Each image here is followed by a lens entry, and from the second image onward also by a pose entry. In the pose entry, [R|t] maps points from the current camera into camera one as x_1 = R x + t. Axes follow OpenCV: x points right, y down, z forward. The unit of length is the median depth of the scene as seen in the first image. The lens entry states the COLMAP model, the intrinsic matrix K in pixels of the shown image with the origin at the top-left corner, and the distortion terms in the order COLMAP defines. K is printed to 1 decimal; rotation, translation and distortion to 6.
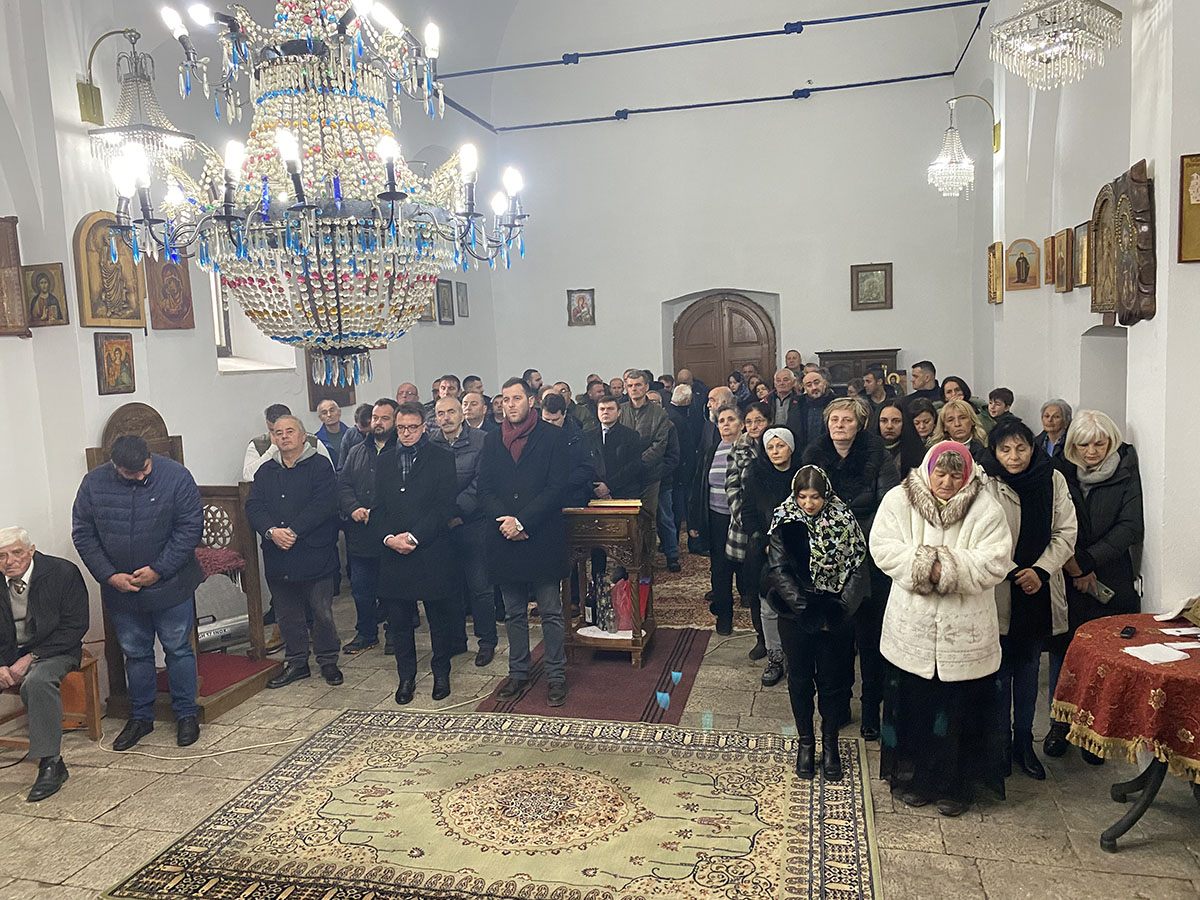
lens RADIAL K [[906.5, 0, 591.9], [0, 906.5, 436.4], [0, 0, 1]] dist [0.059523, -0.074109]
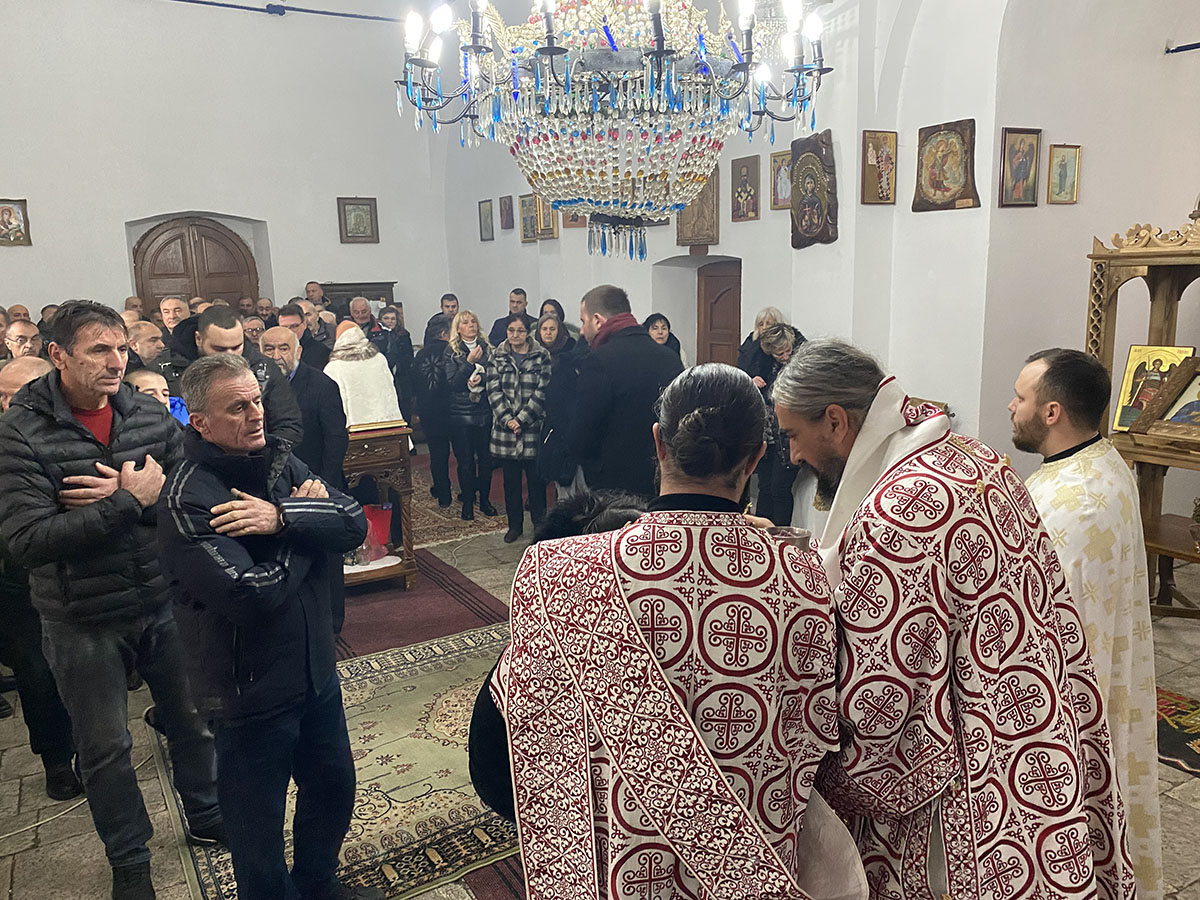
lens RADIAL K [[908.5, 0, 594.5], [0, 908.5, 442.6], [0, 0, 1]] dist [0.007445, 0.005206]
pose [[0.704893, -0.107360, 0.701142, -0.646930], [0.063972, 0.994073, 0.087899, 0.029237], [-0.706423, -0.017106, 0.707583, 0.223042]]
